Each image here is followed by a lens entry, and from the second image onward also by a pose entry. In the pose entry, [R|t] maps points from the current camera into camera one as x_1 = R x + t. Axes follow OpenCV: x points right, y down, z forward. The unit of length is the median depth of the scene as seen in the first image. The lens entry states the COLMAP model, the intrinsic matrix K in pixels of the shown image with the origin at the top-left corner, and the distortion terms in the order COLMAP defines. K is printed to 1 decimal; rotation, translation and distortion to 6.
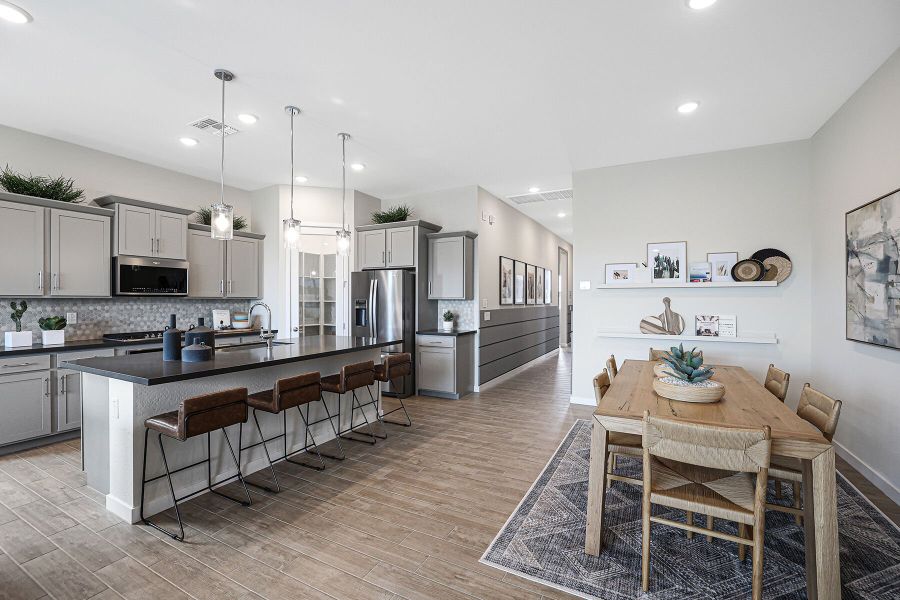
lens RADIAL K [[399.9, 0, 444.4], [0, 399.9, 294.9], [0, 0, 1]] dist [-0.040075, 0.013196]
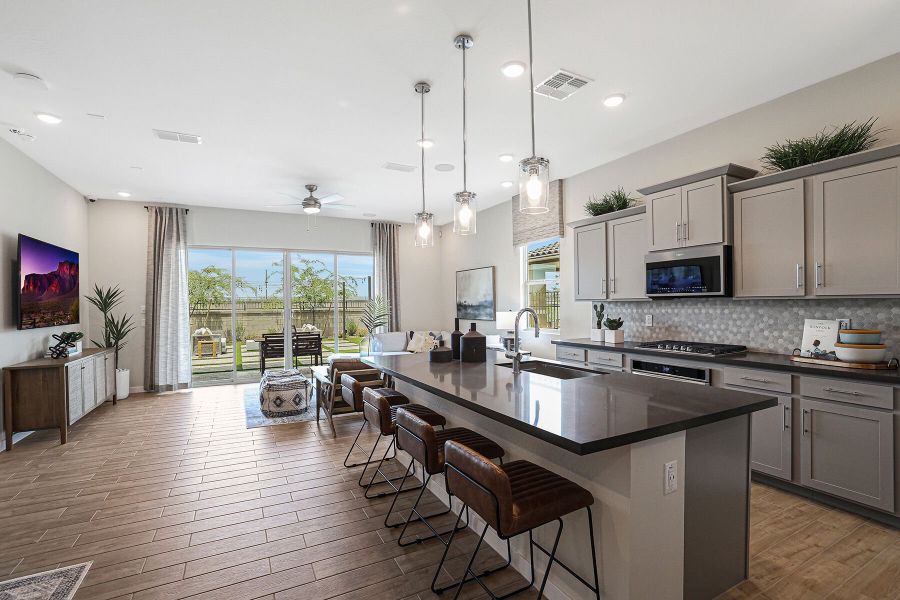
lens RADIAL K [[417.9, 0, 450.5], [0, 417.9, 306.7], [0, 0, 1]] dist [-0.030827, 0.004733]
pose [[-0.566339, 0.012148, -0.824083, 0.201608], [0.021353, 0.999772, 0.000064, 0.012075], [0.823896, -0.017561, -0.566470, 1.106408]]
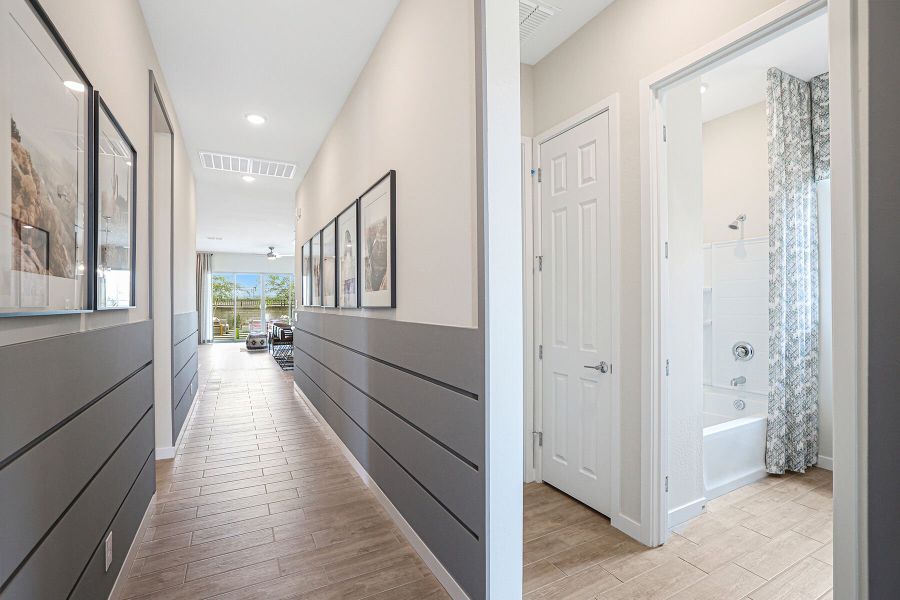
lens RADIAL K [[399.9, 0, 445.8], [0, 399.9, 303.0], [0, 0, 1]] dist [-0.040075, 0.013196]
pose [[-0.556950, 0.004164, -0.830536, 0.970569], [0.015130, 0.999872, -0.005133, 0.037134], [0.830408, -0.015425, -0.556942, 2.531375]]
